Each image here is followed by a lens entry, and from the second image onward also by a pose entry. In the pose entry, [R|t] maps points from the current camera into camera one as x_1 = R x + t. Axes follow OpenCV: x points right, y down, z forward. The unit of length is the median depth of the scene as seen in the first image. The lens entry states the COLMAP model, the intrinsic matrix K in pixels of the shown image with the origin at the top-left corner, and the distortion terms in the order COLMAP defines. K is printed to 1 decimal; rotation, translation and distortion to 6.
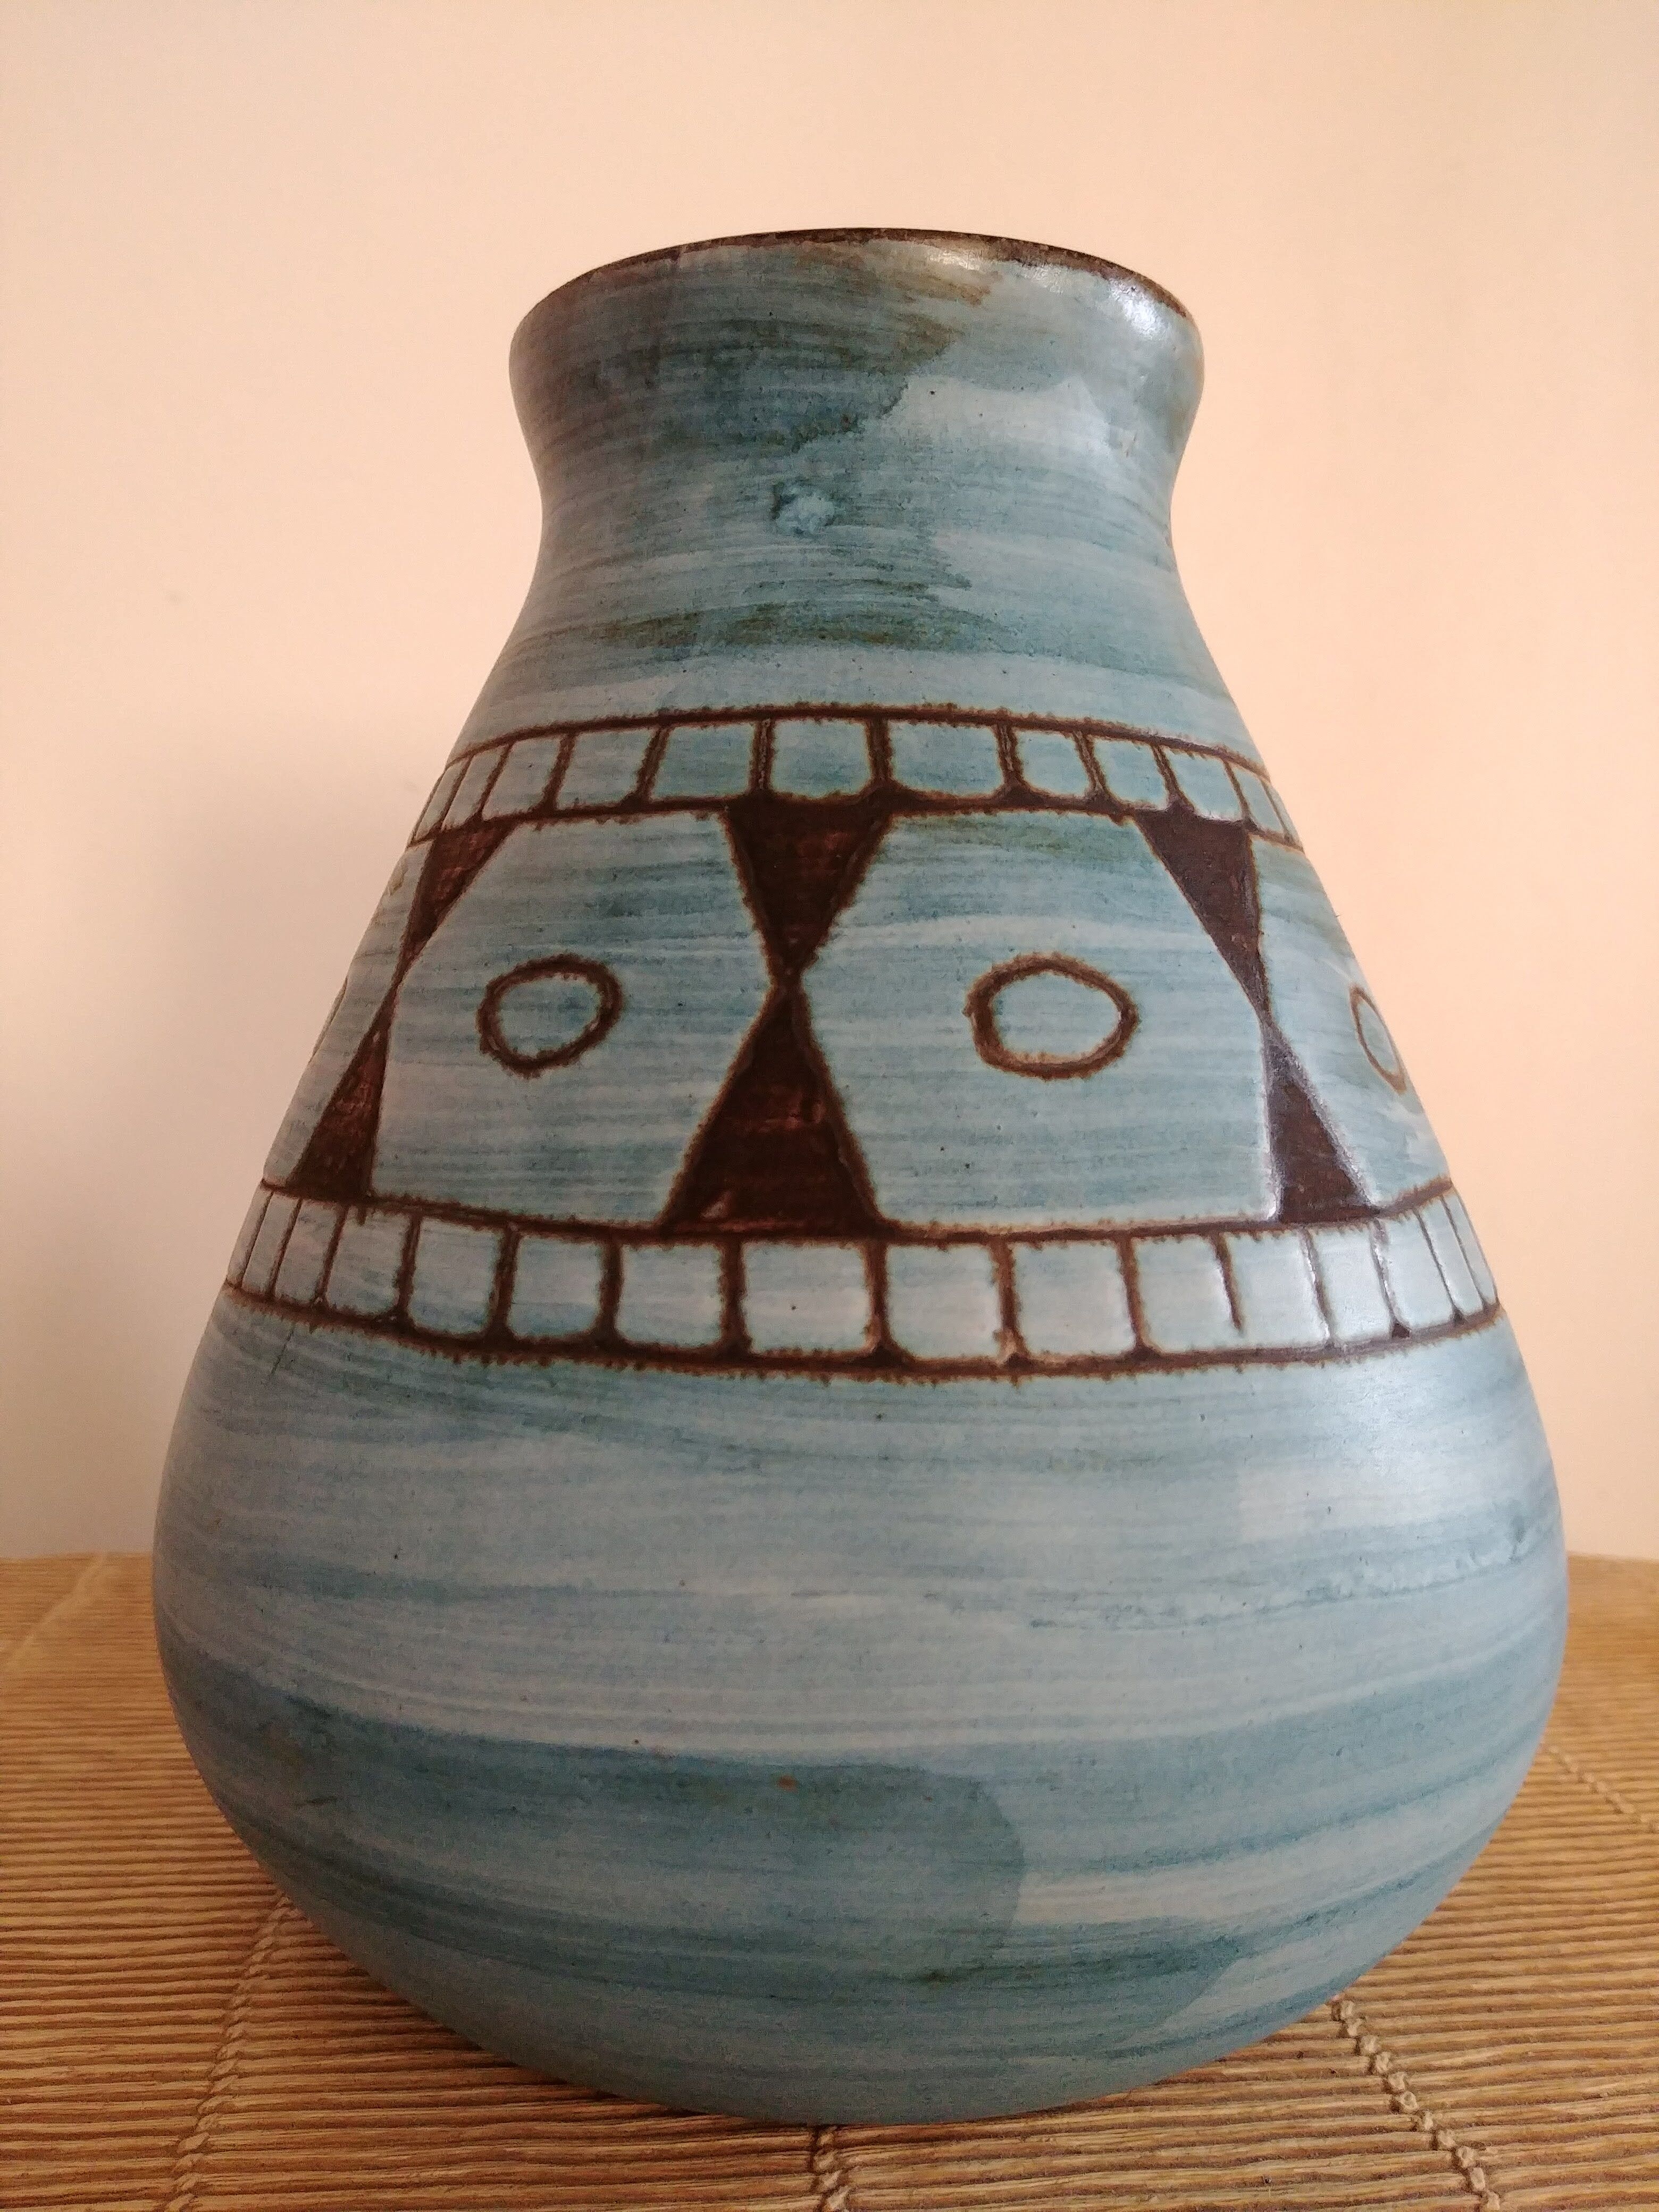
lens RADIAL K [[1960.4, 0, 838.4], [0, 1960.4, 1159.7], [0, 0, 1]] dist [0.119181, -0.249059]
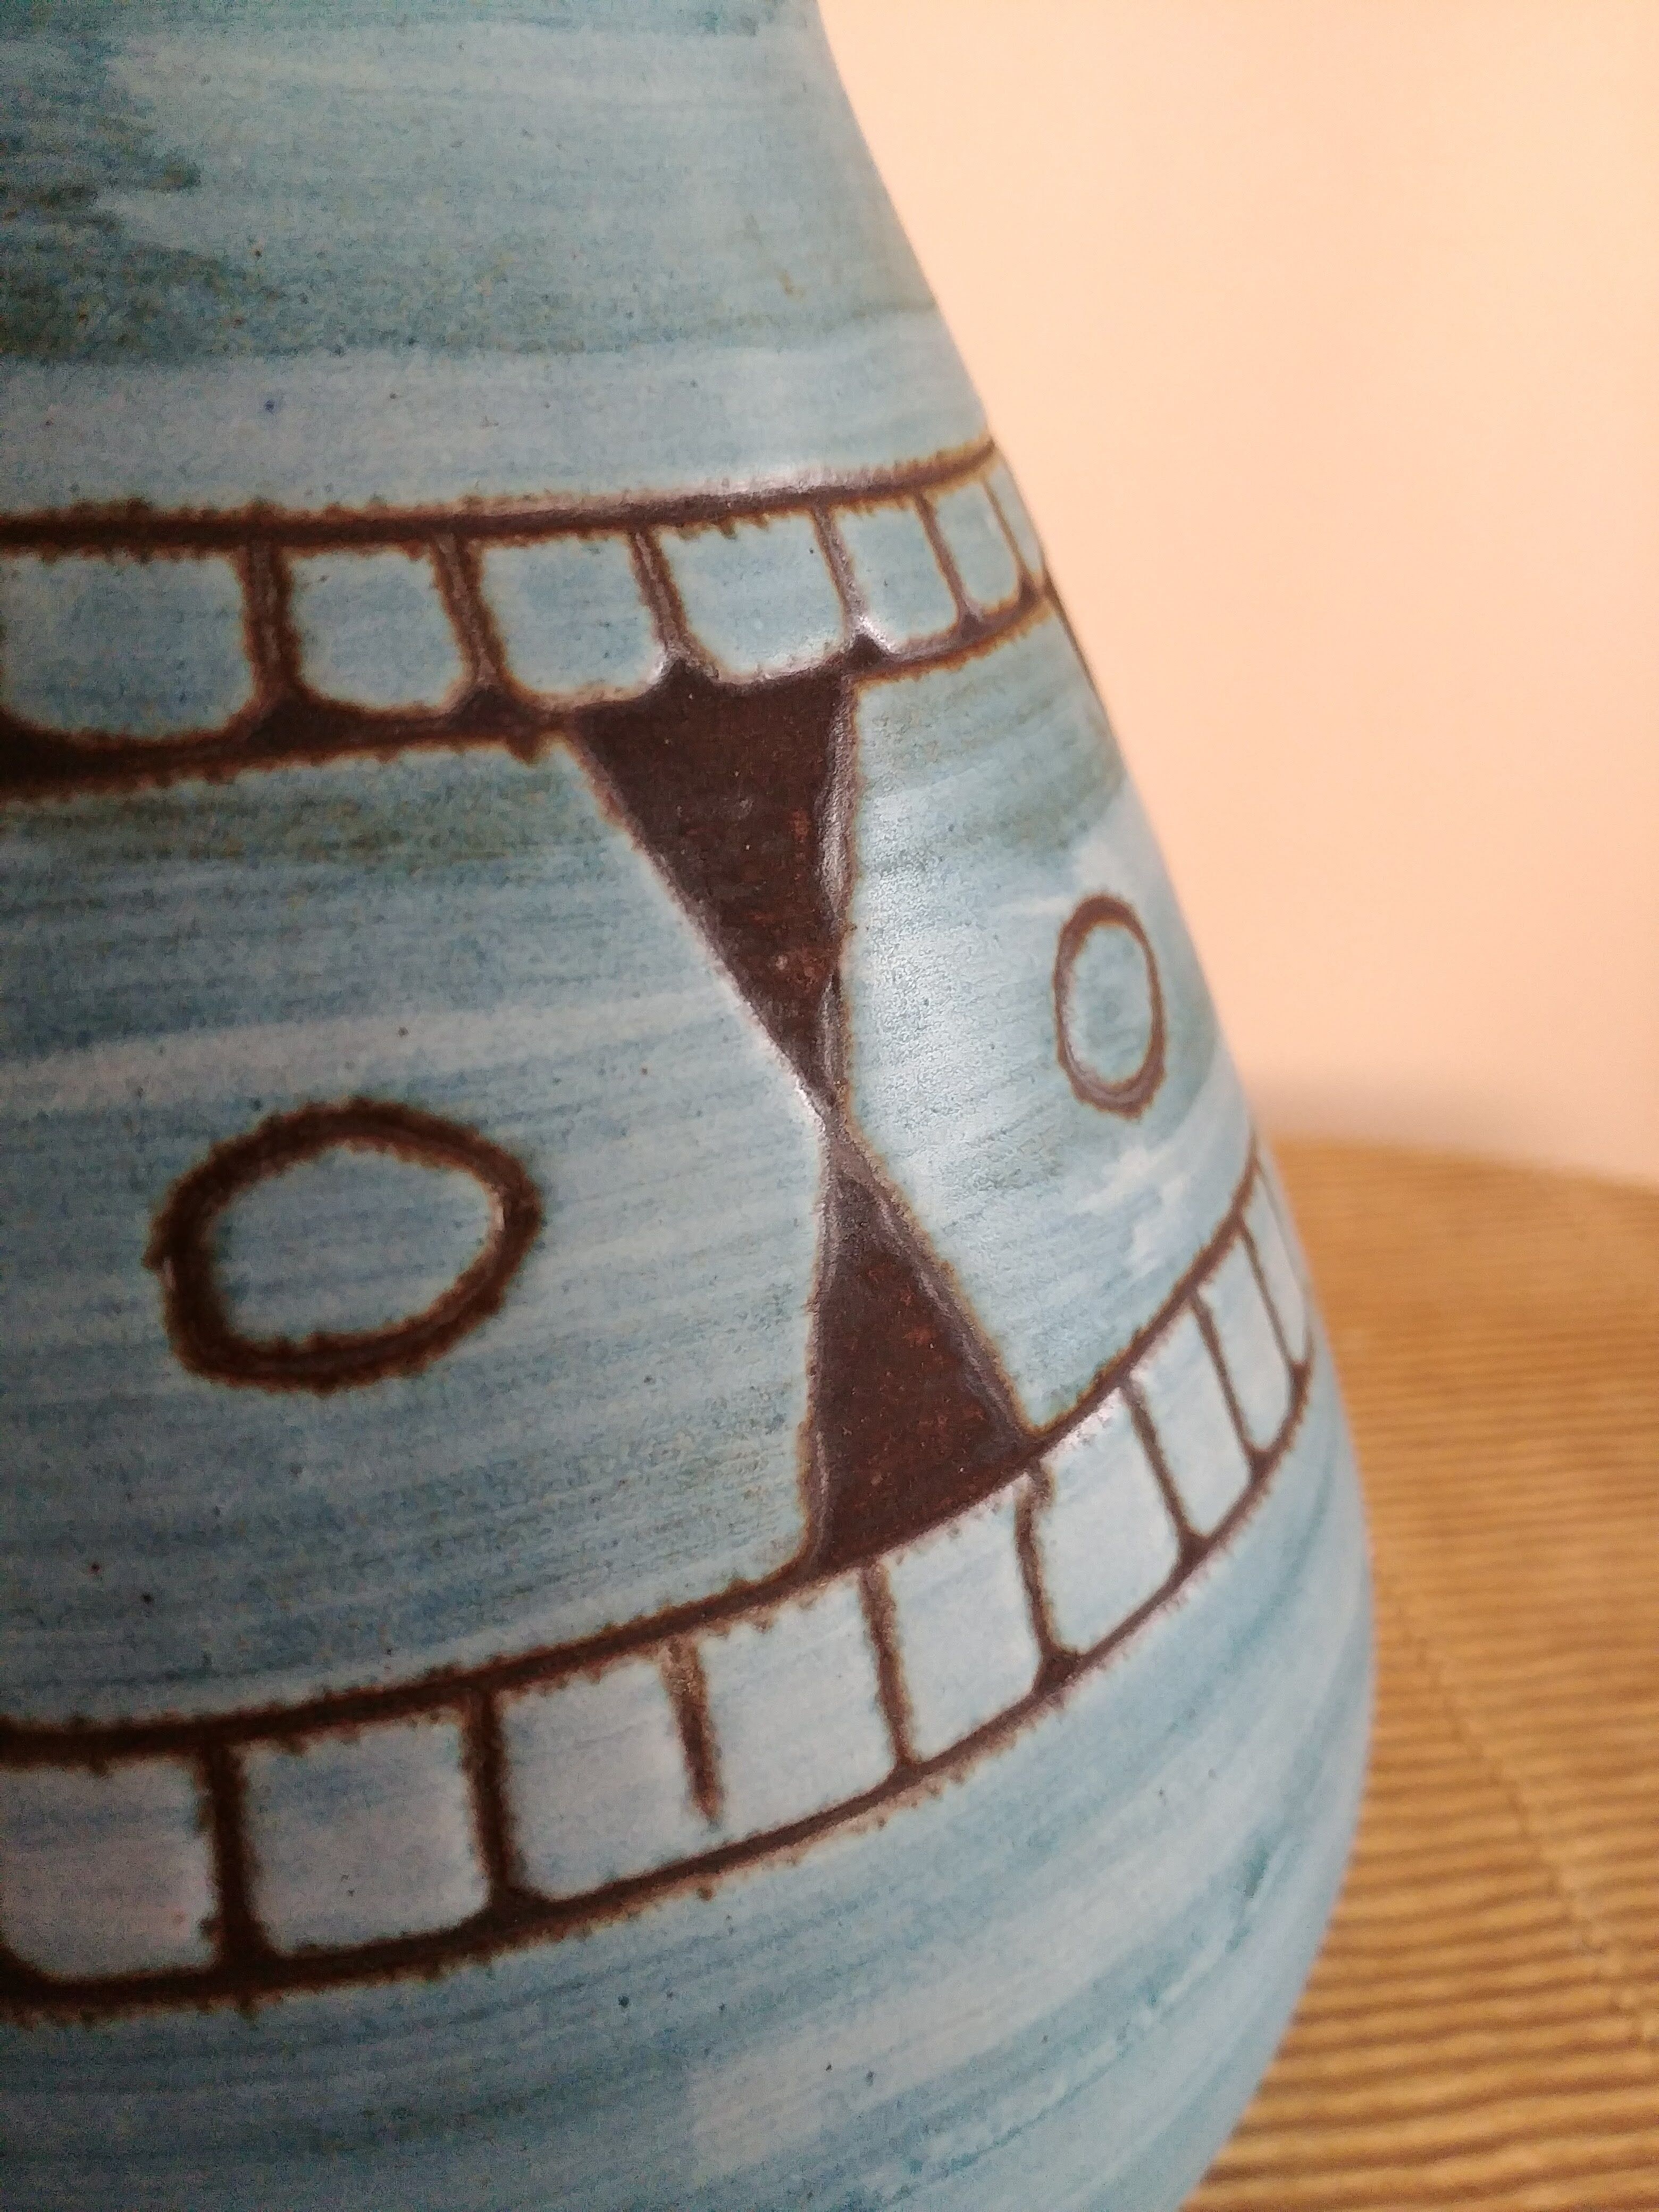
lens RADIAL K [[1960.4, 0, 838.4], [0, 1960.4, 1159.7], [0, 0, 1]] dist [0.119181, -0.249059]
pose [[0.999908, -0.001565, -0.013464, 0.238041], [0.006647, 0.922285, 0.386453, -0.282105], [0.011813, -0.386507, 0.922211, 0.548296]]
